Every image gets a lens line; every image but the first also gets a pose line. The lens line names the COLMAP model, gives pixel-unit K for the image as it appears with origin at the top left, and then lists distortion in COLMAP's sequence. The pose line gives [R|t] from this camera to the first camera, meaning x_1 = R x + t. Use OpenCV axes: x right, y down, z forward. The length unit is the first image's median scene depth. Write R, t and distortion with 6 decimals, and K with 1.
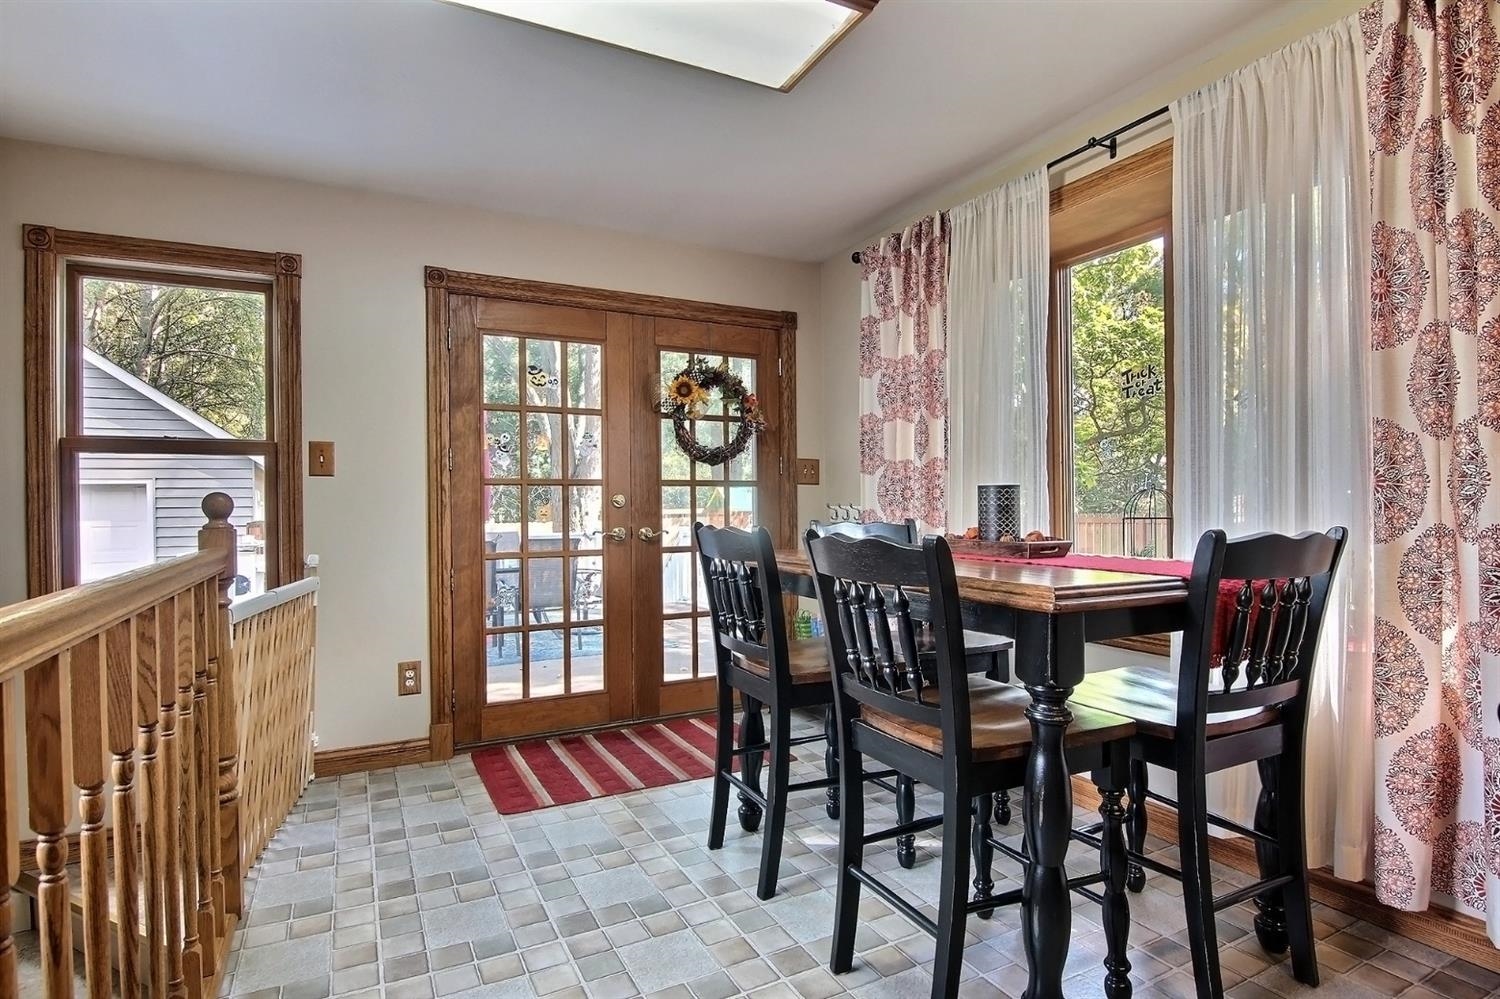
lens RADIAL K [[766.0, 0, 751.5], [0, 766.0, 505.9], [0, 0, 1]] dist [-0.004468, -0.014286]
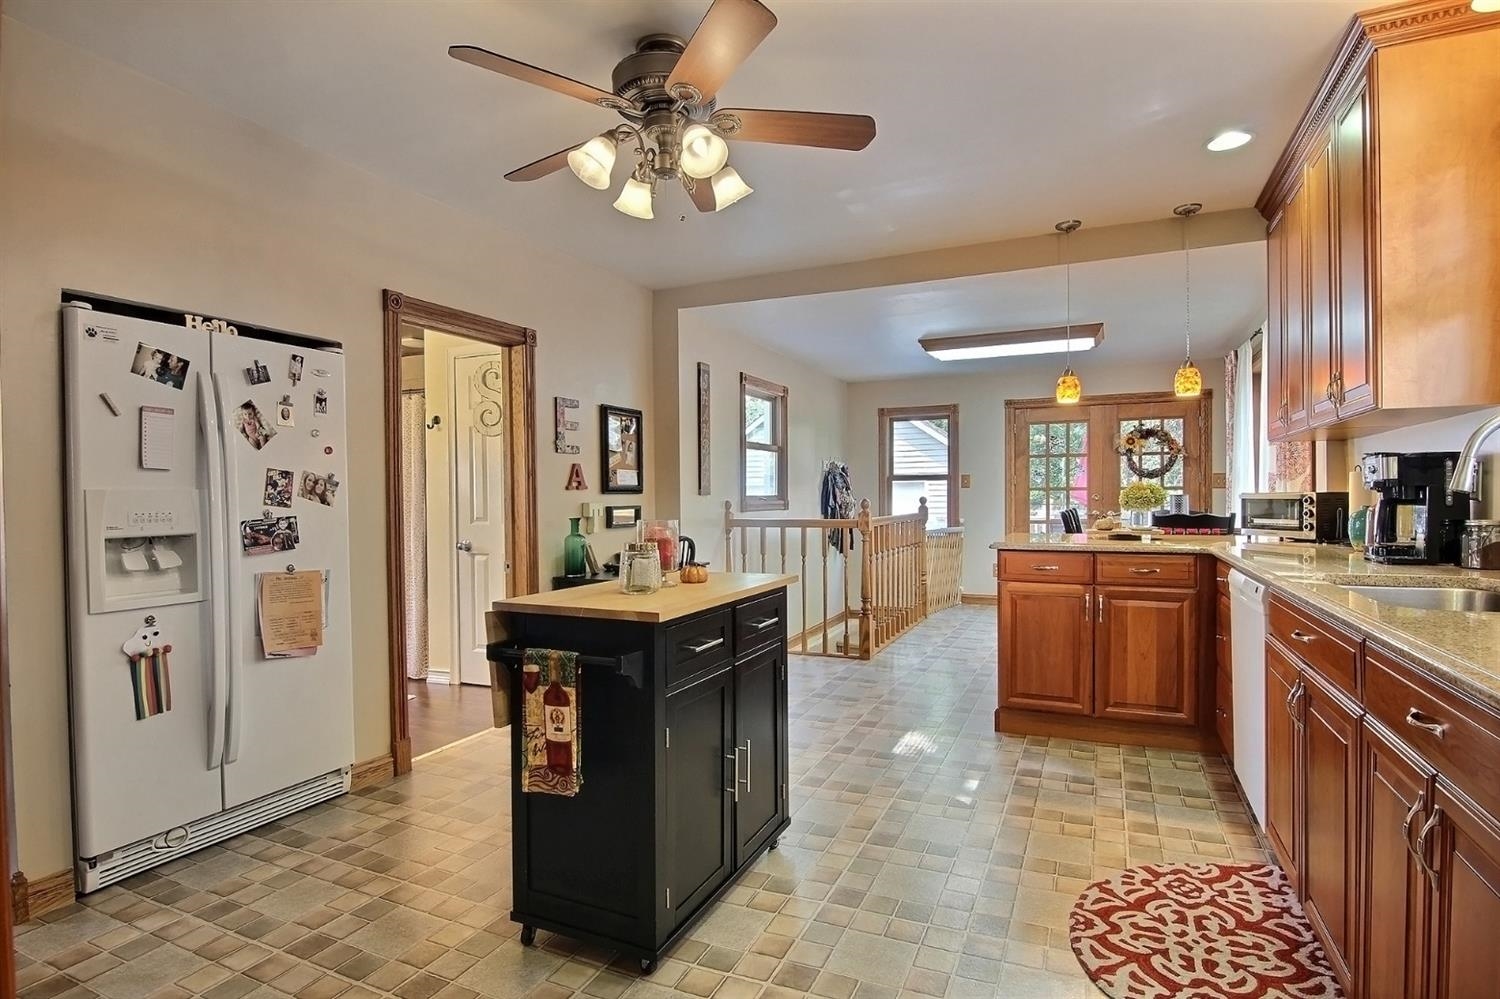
lens RADIAL K [[766.0, 0, 751.5], [0, 766.0, 505.9], [0, 0, 1]] dist [-0.004468, -0.014286]
pose [[0.609969, 0.017606, -0.792230, 0.879678], [-0.002051, 0.999785, 0.020639, -0.024453], [0.792423, -0.010965, 0.609874, -0.970340]]
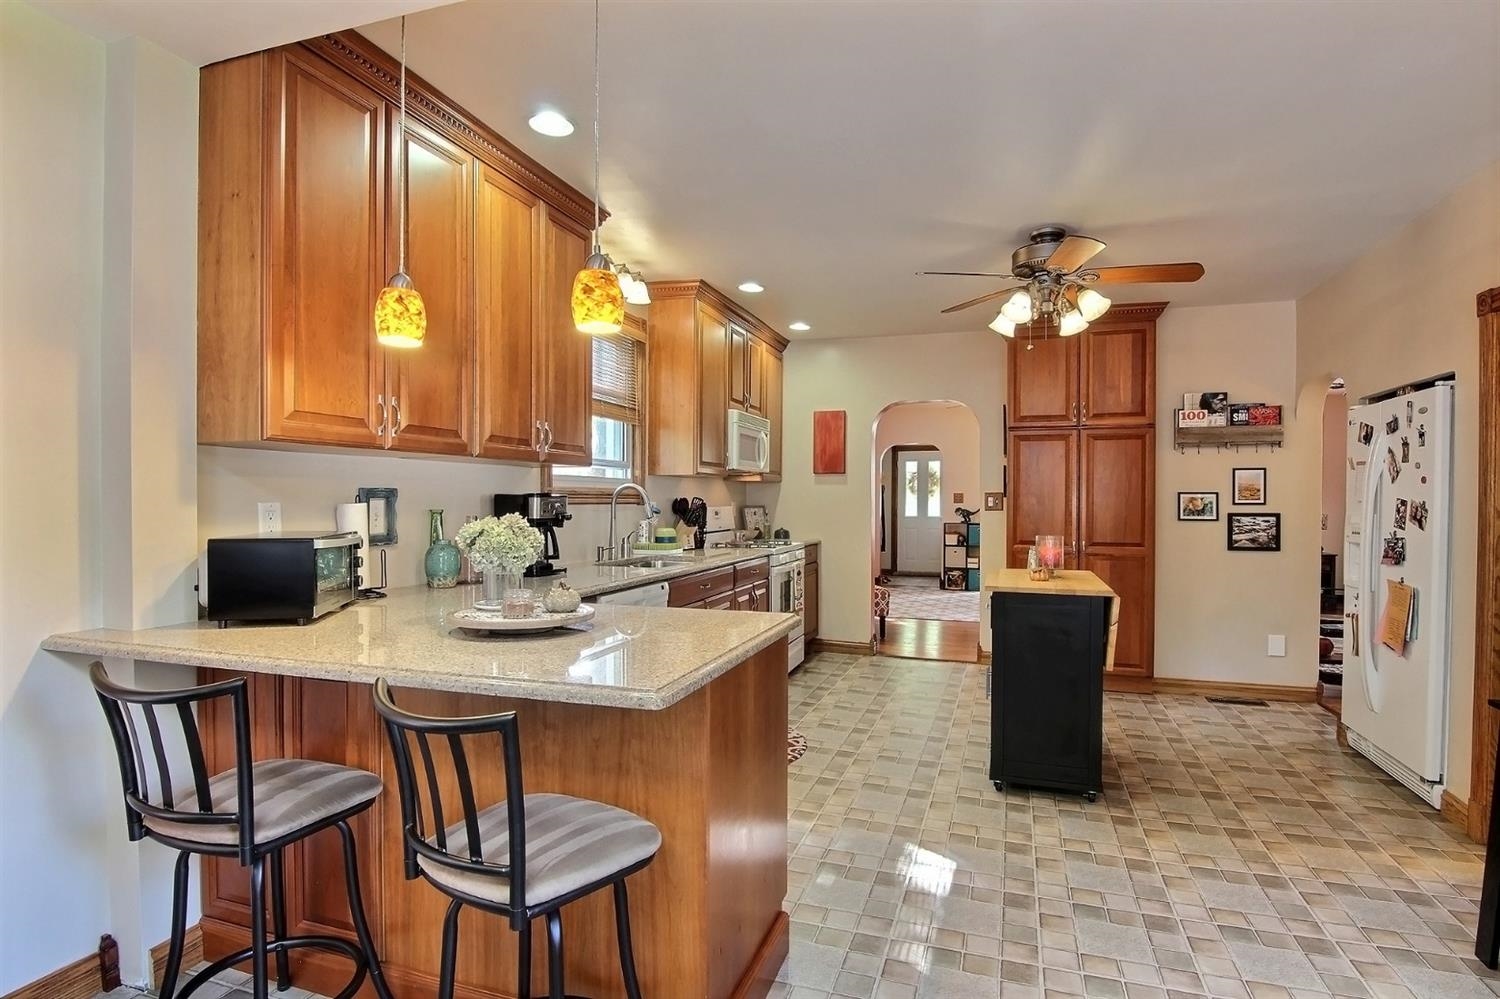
lens RADIAL K [[766.0, 0, 751.5], [0, 766.0, 505.9], [0, 0, 1]] dist [-0.004468, -0.014286]
pose [[-0.687806, 0.004530, 0.725881, -0.123937], [0.007671, 0.999970, 0.001027, -0.042110], [-0.725854, 0.006275, -0.687820, 0.318171]]
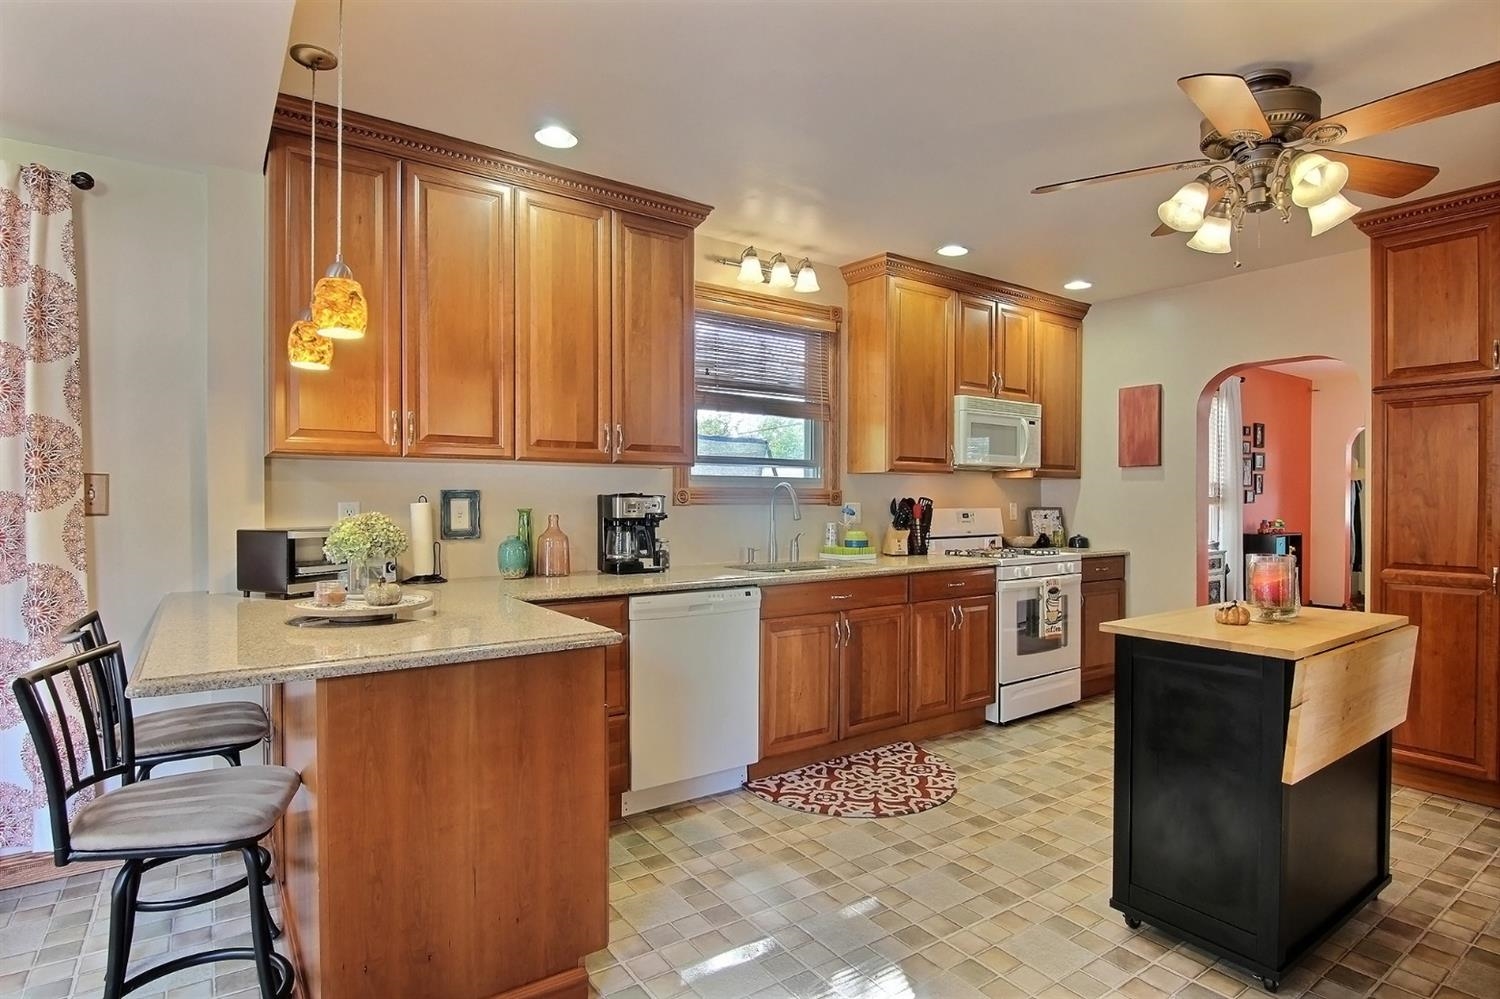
lens RADIAL K [[766.0, 0, 751.5], [0, 766.0, 505.9], [0, 0, 1]] dist [-0.004468, -0.014286]
pose [[-0.127839, 0.004932, 0.991783, -0.237128], [0.003261, 0.999984, -0.004552, -0.038484], [-0.991790, 0.002652, -0.127853, -0.140945]]
